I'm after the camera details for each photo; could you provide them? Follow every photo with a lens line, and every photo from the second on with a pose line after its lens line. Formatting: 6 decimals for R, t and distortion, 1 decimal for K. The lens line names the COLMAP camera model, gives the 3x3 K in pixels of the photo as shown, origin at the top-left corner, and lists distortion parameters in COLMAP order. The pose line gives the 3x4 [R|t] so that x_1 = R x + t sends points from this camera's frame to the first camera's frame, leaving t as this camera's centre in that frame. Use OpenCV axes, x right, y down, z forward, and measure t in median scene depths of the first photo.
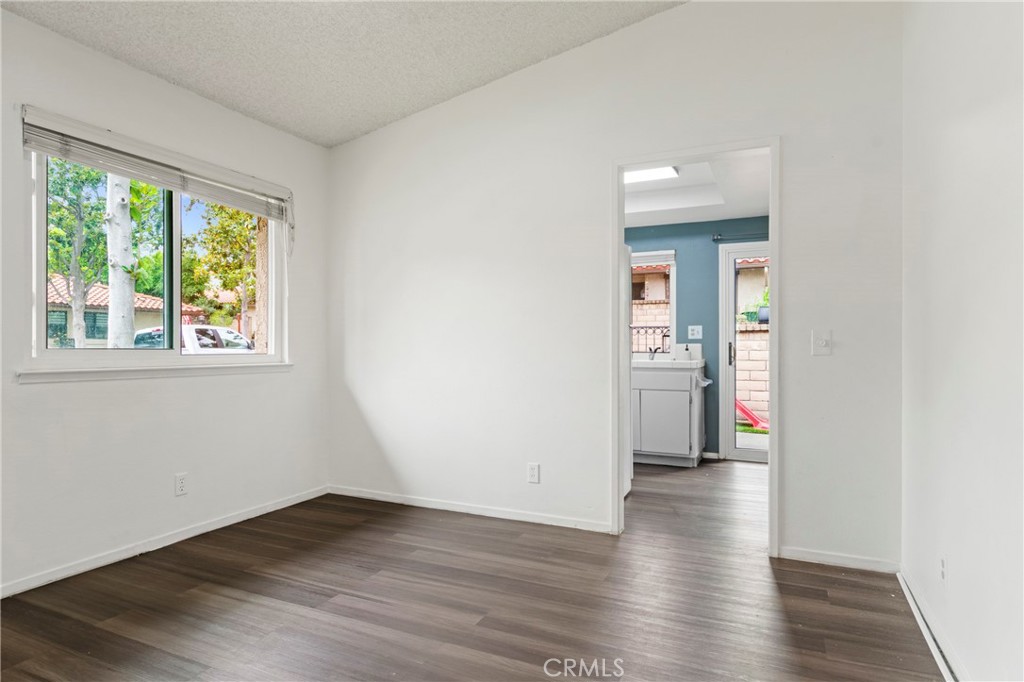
lens RADIAL K [[573.2, 0, 512.0], [0, 573.2, 341.0], [0, 0, 1]] dist [0.001207, -0.000119]
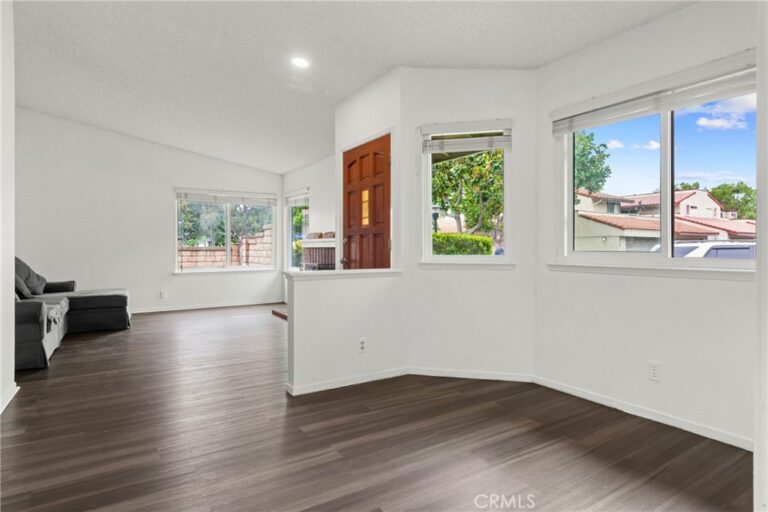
lens RADIAL K [[428.3, 0, 382.4], [0, 428.3, 243.7], [0, 0, 1]] dist [-0.001493, -0.000960]
pose [[-0.539368, -0.009622, -0.842015, 0.349223], [0.009479, 0.999802, -0.017497, 0.006860], [0.842017, -0.017419, -0.539170, 0.825279]]
